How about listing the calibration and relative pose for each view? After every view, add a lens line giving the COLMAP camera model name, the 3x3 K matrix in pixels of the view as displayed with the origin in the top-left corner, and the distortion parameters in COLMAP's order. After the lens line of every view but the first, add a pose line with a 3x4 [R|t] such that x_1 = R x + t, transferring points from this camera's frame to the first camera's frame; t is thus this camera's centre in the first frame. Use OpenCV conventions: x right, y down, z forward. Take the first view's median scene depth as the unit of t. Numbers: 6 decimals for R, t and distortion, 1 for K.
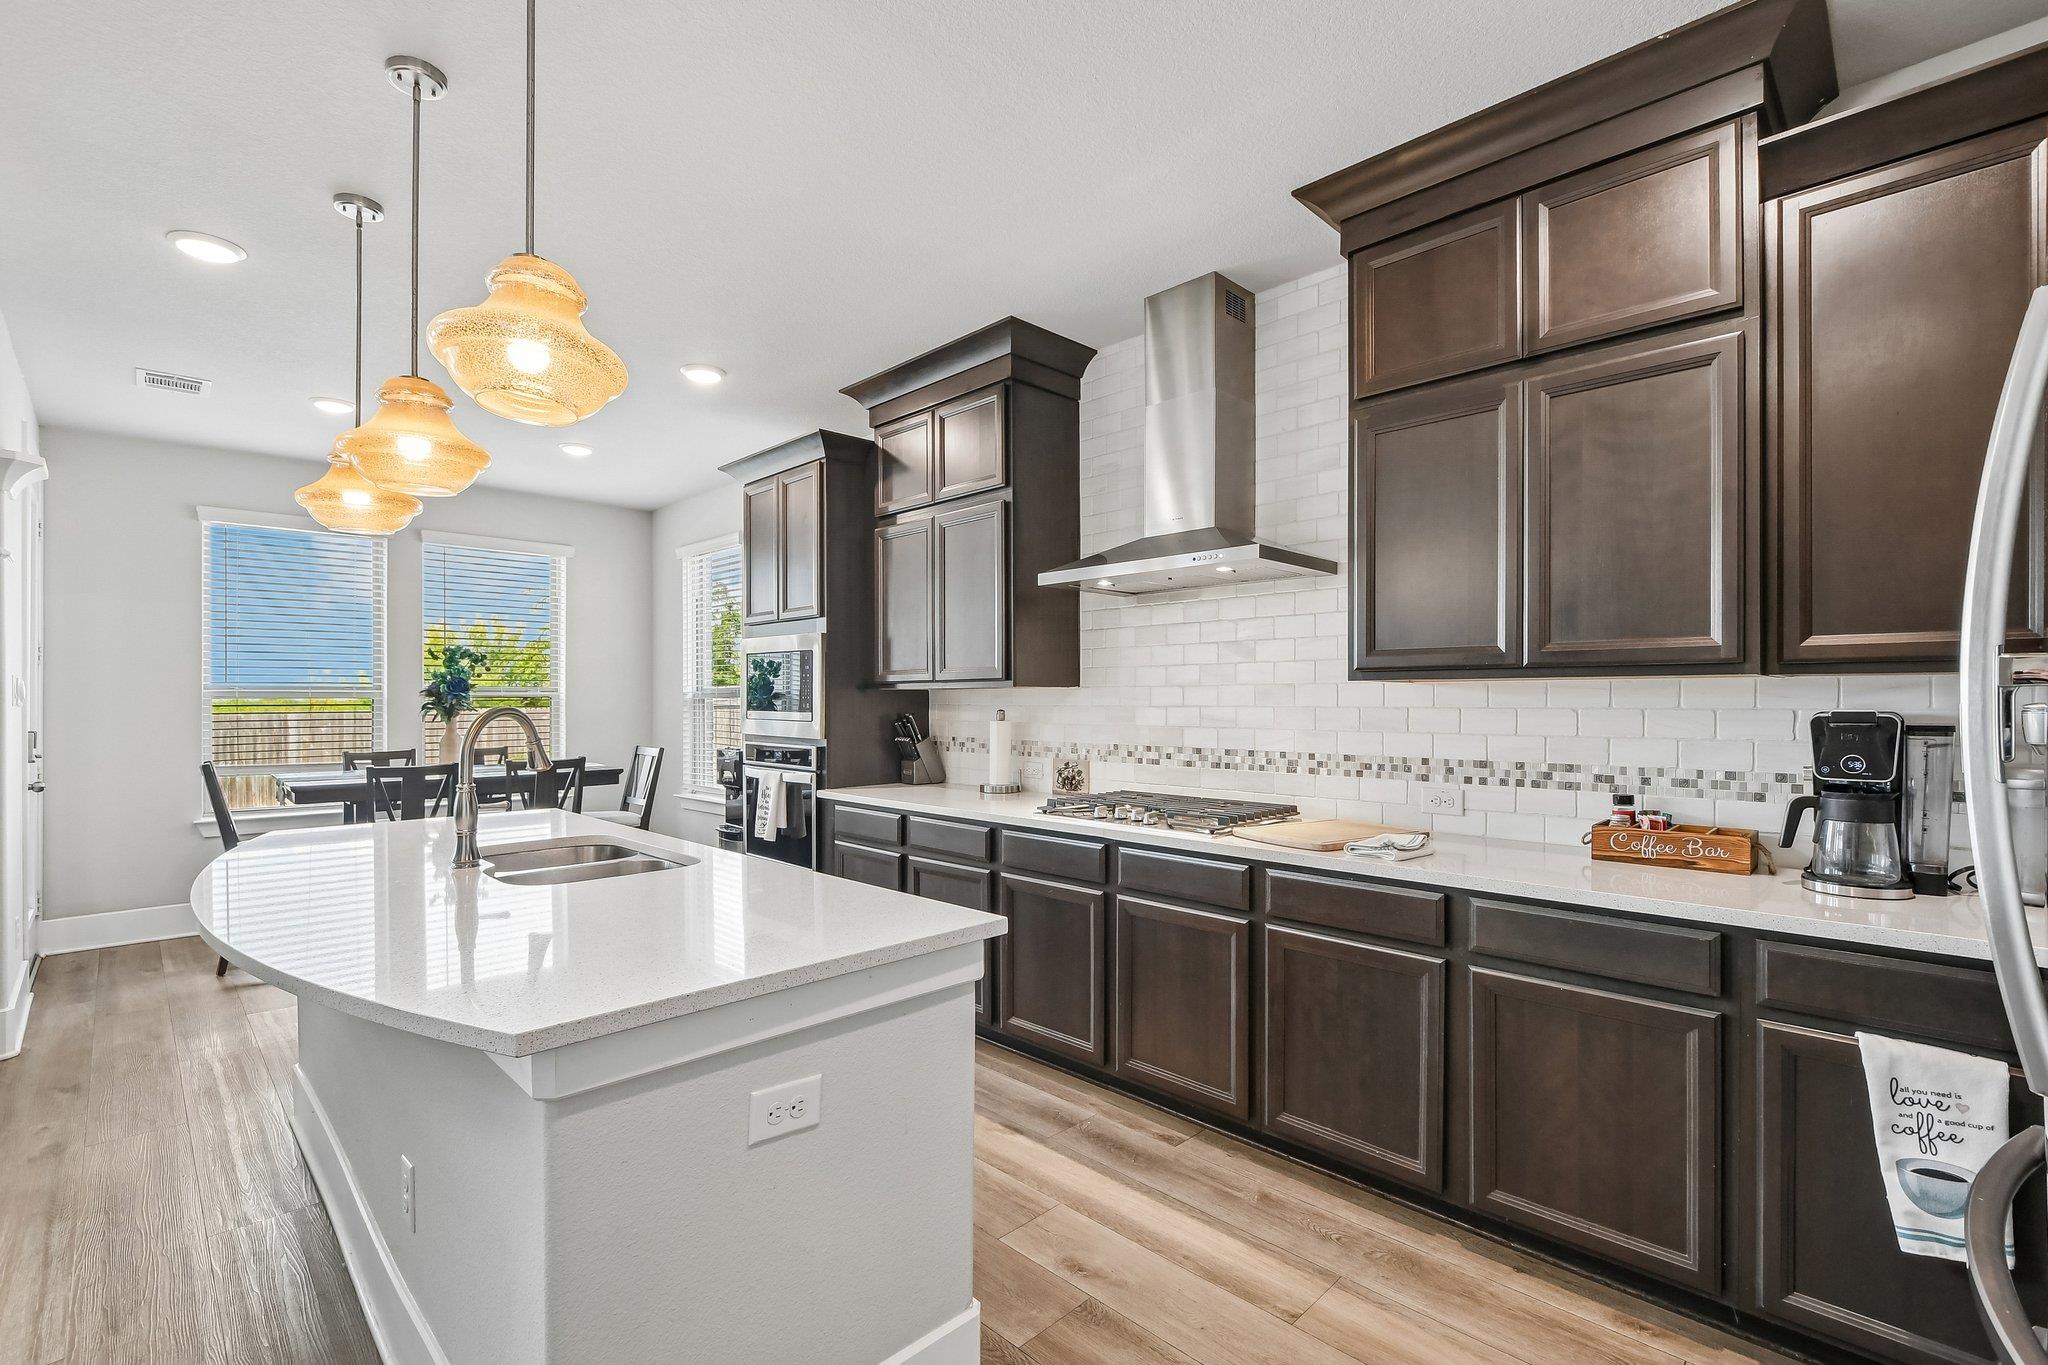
lens RADIAL K [[913.9, 0, 1023.4], [0, 913.9, 706.3], [0, 0, 1]] dist [0.002068, -0.007313]
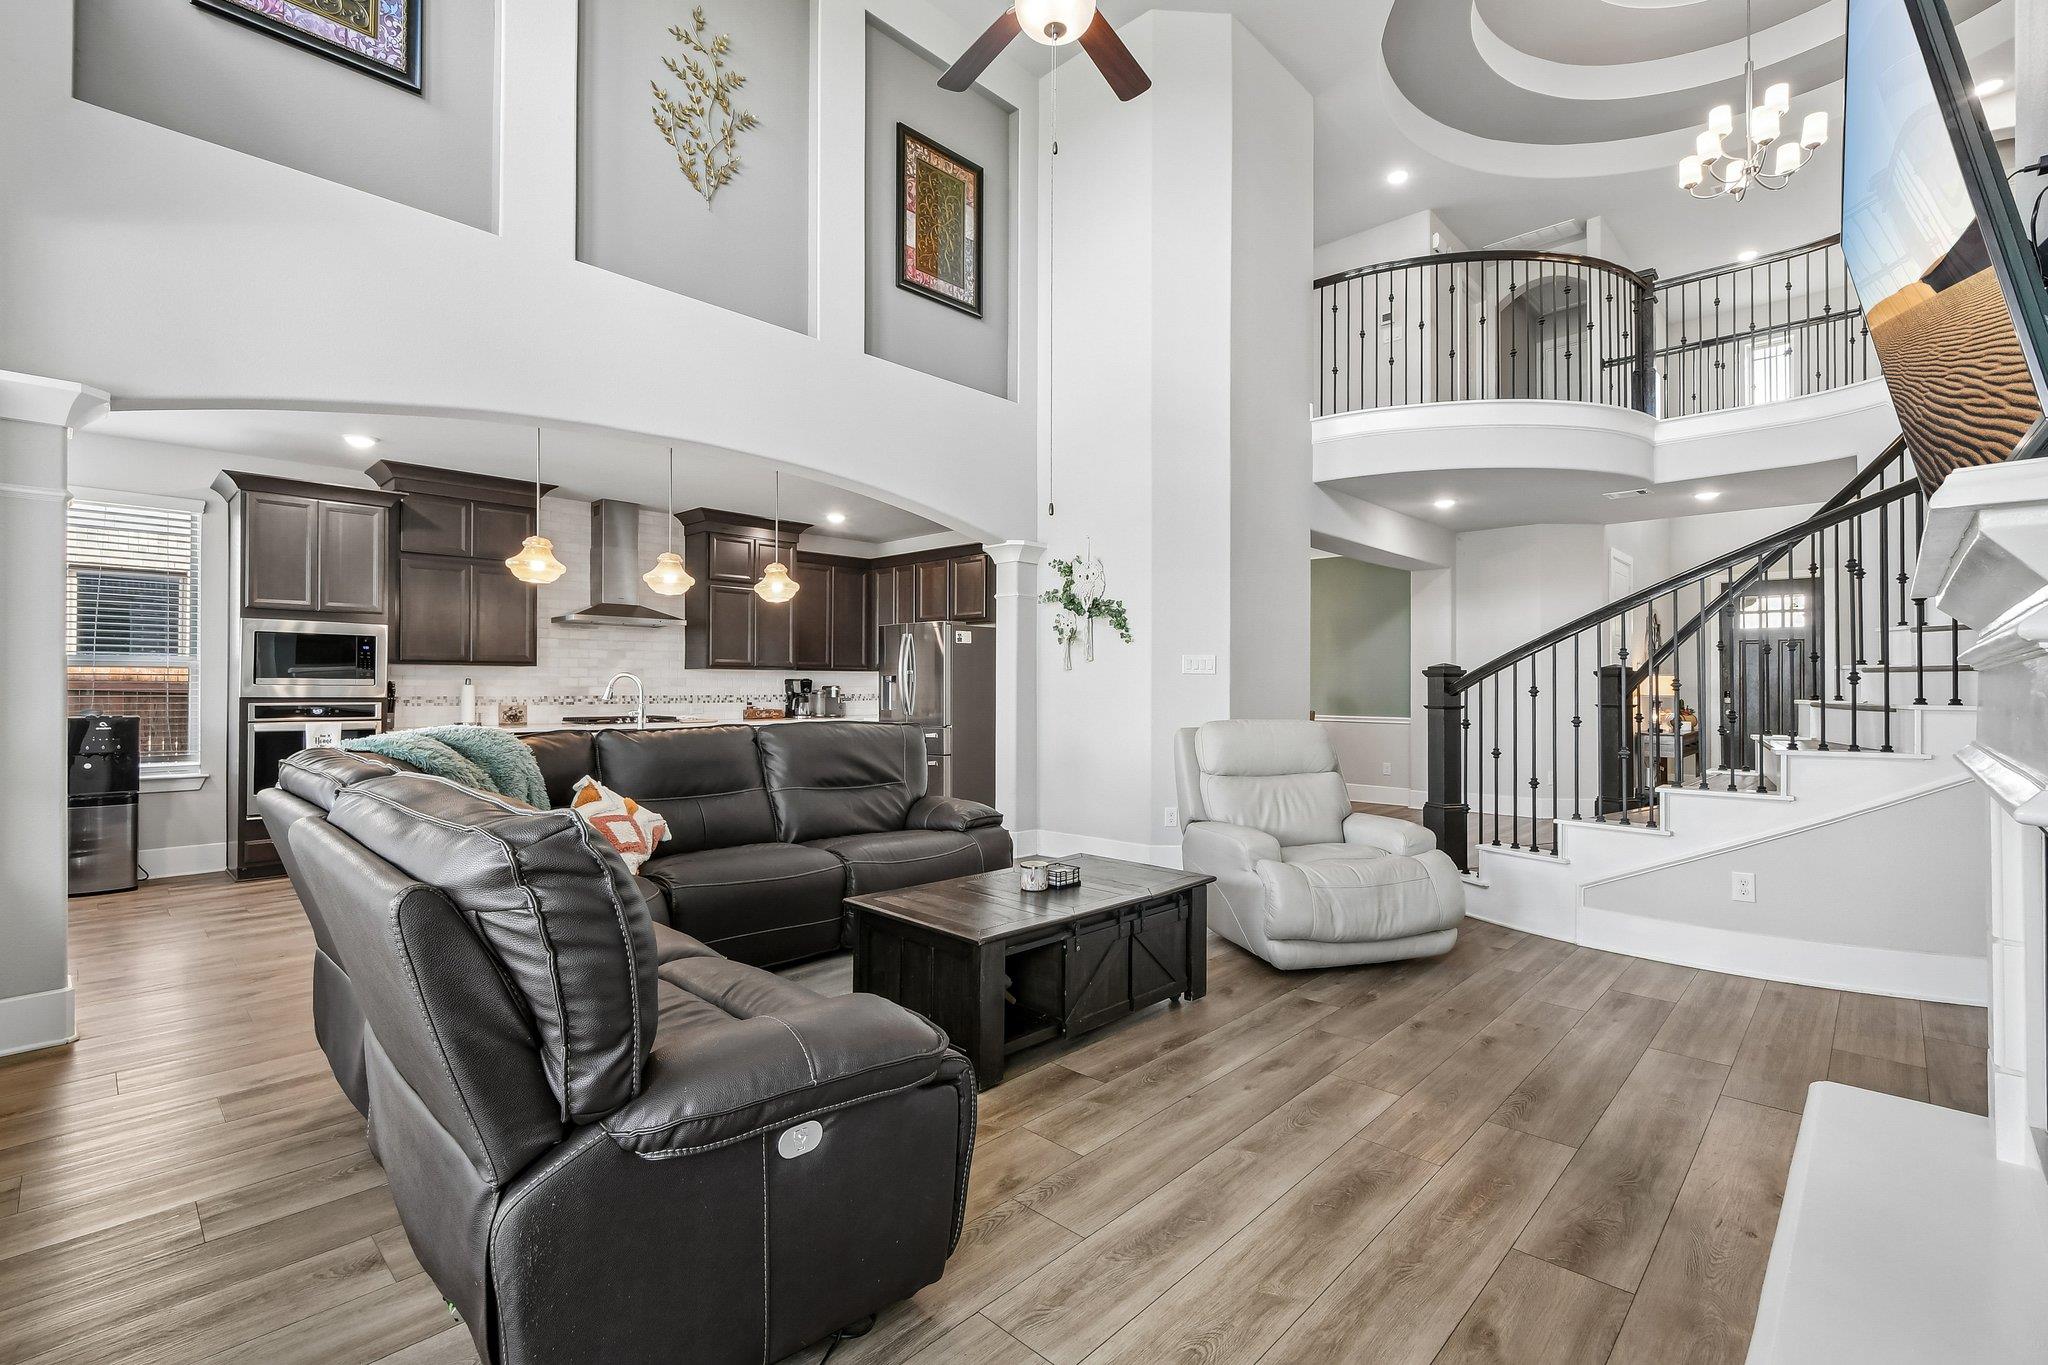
lens RADIAL K [[908.9, 0, 1024.0], [0, 908.9, 682.5], [0, 0, 1]] dist [-0.000677, -0.000242]
pose [[-0.026208, 0.005011, 0.999644, -2.206119], [0.004794, 0.999977, -0.004887, 0.031107], [-0.999645, 0.004664, -0.026231, 0.008760]]
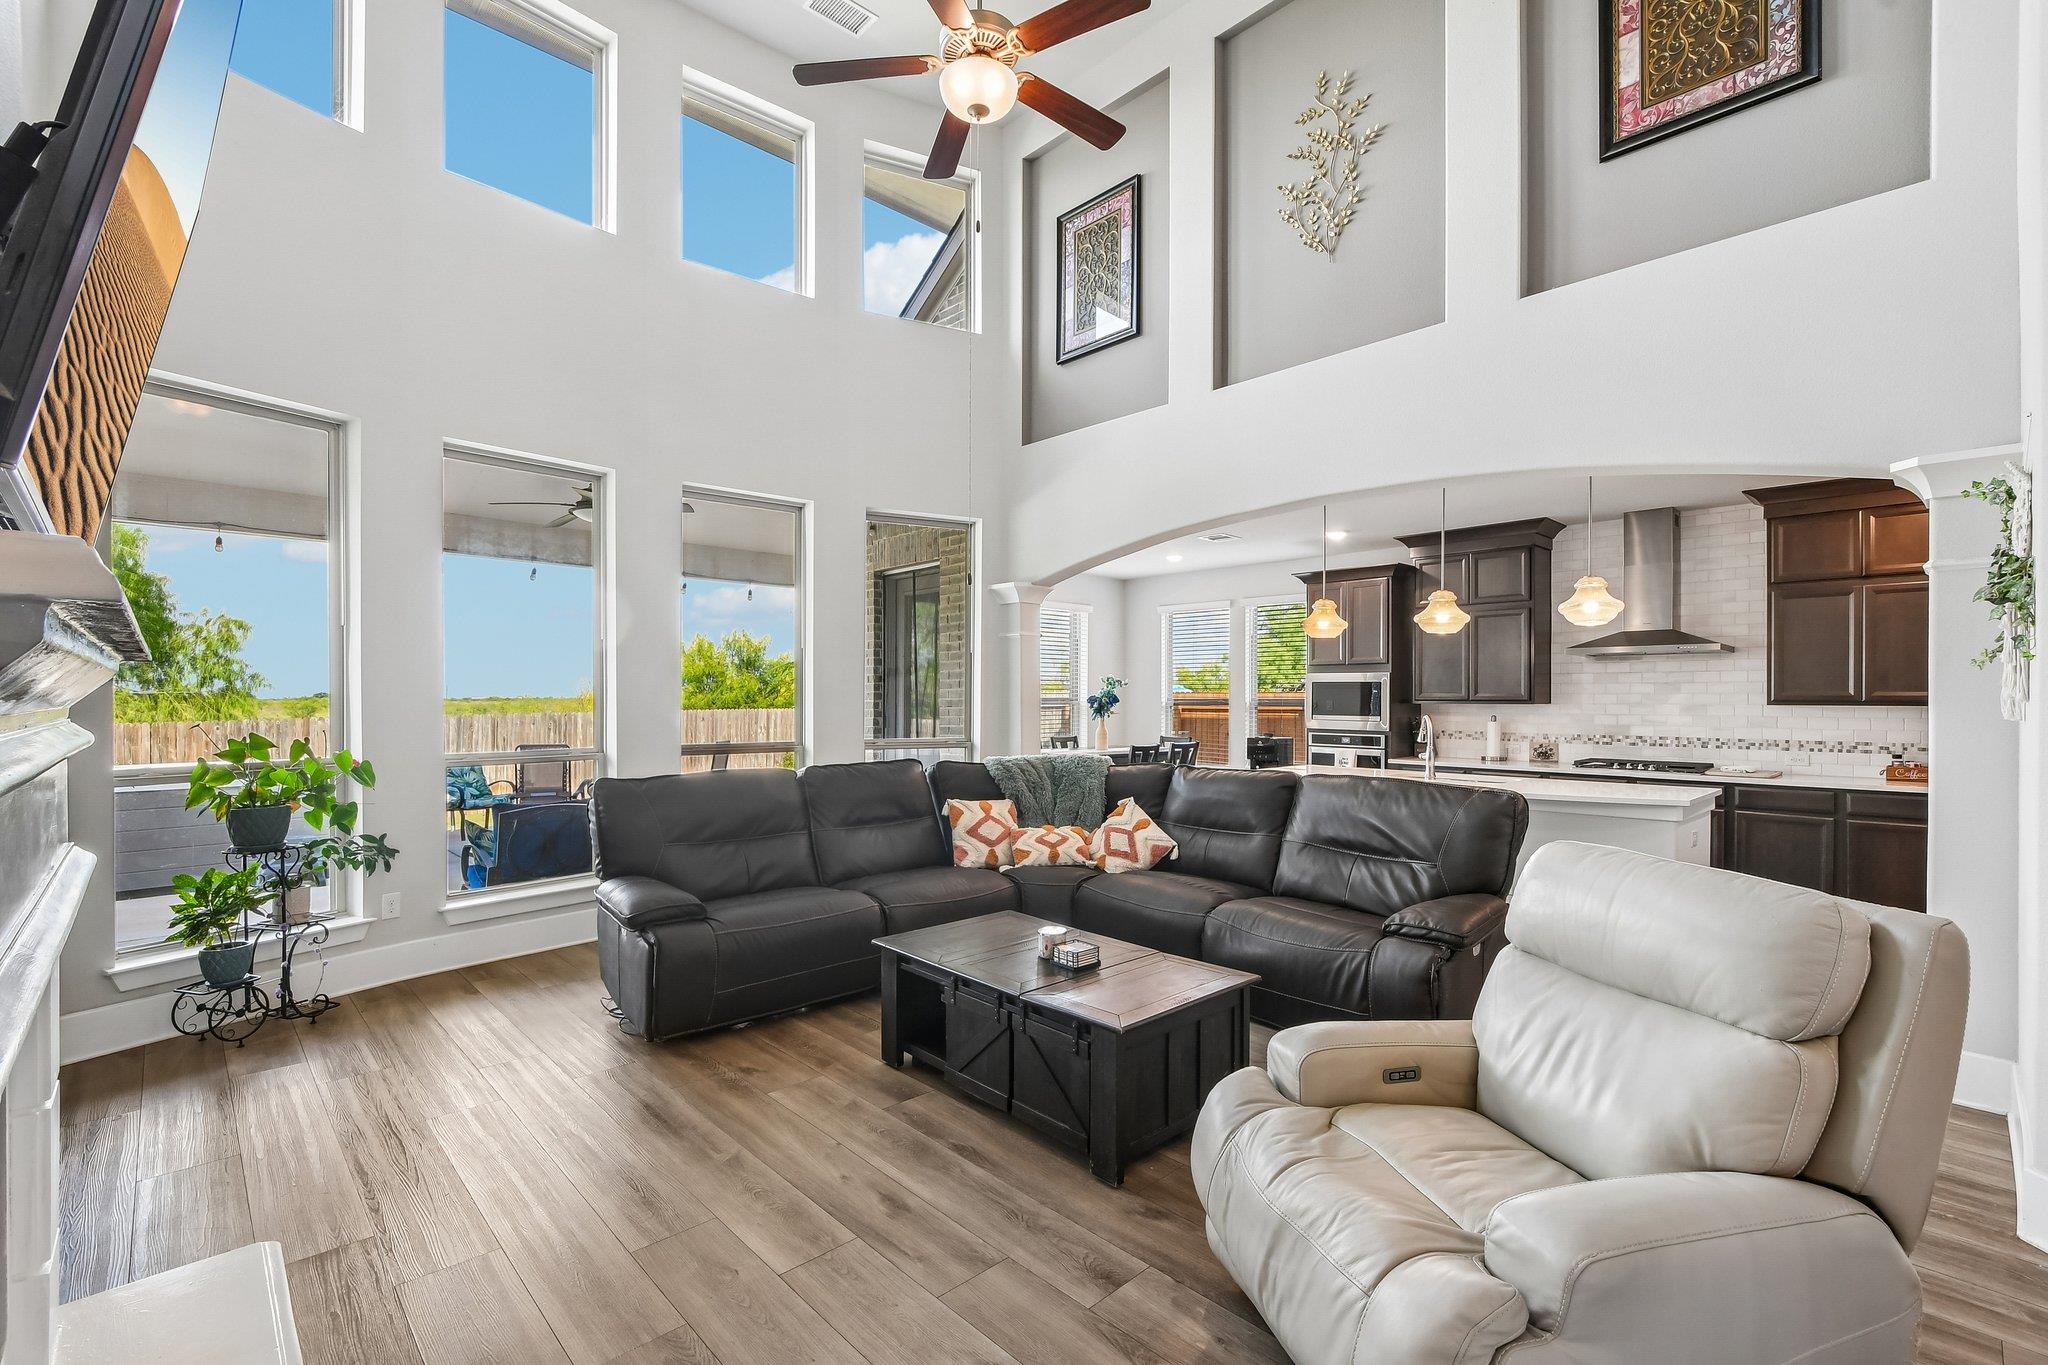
lens RADIAL K [[902.0, 0, 1016.7], [0, 902.0, 701.6], [0, 0, 1]] dist [0.001800, -0.007066]
pose [[0.999586, 0.003933, -0.028494, -1.167376], [-0.004048, 0.999984, -0.003968, -0.016556], [0.028478, 0.004081, 0.999586, -1.042329]]
